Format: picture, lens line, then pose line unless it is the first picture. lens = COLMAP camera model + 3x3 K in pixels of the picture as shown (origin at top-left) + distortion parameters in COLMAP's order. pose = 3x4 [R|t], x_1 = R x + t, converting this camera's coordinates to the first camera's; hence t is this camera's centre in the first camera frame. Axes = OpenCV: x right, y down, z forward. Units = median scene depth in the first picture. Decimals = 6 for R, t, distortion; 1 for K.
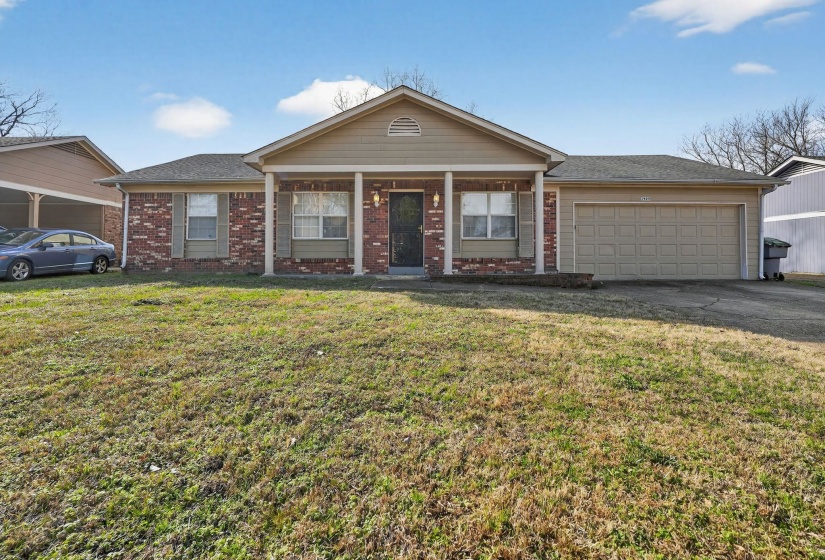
lens RADIAL K [[372.5, 0, 419.8], [0, 372.5, 253.4], [0, 0, 1]] dist [-0.014151, 0.000386]
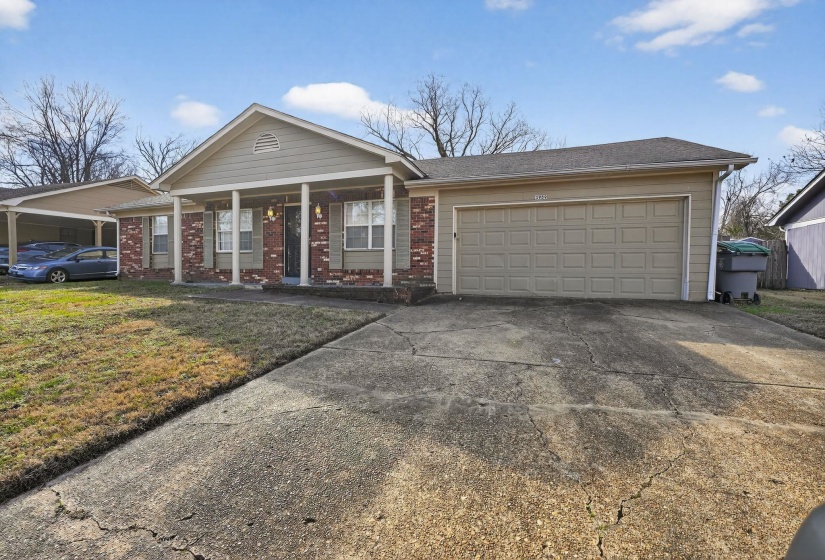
lens RADIAL K [[372.5, 0, 405.1], [0, 372.5, 280.0], [0, 0, 1]] dist [-0.014151, 0.000386]
pose [[0.933768, 0.015701, -0.357534, 0.627274], [0.002405, 0.998739, 0.050140, -0.007961], [0.357870, -0.047679, 0.932553, 0.128073]]
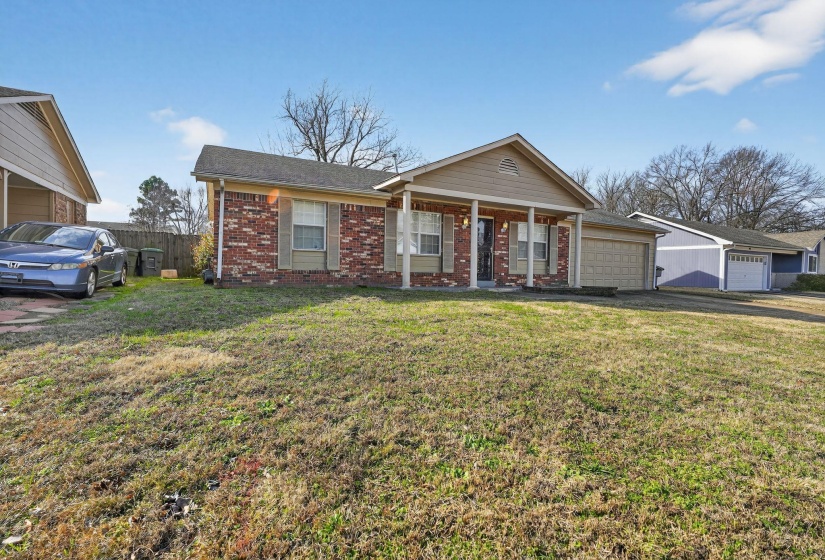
lens RADIAL K [[372.5, 0, 416.9], [0, 372.5, 279.8], [0, 0, 1]] dist [-0.014151, 0.000386]
pose [[0.883947, 0.007735, 0.467522, -0.787167], [-0.025991, 0.999130, 0.032611, -0.000238], [-0.466863, -0.040977, 0.883380, 0.035226]]
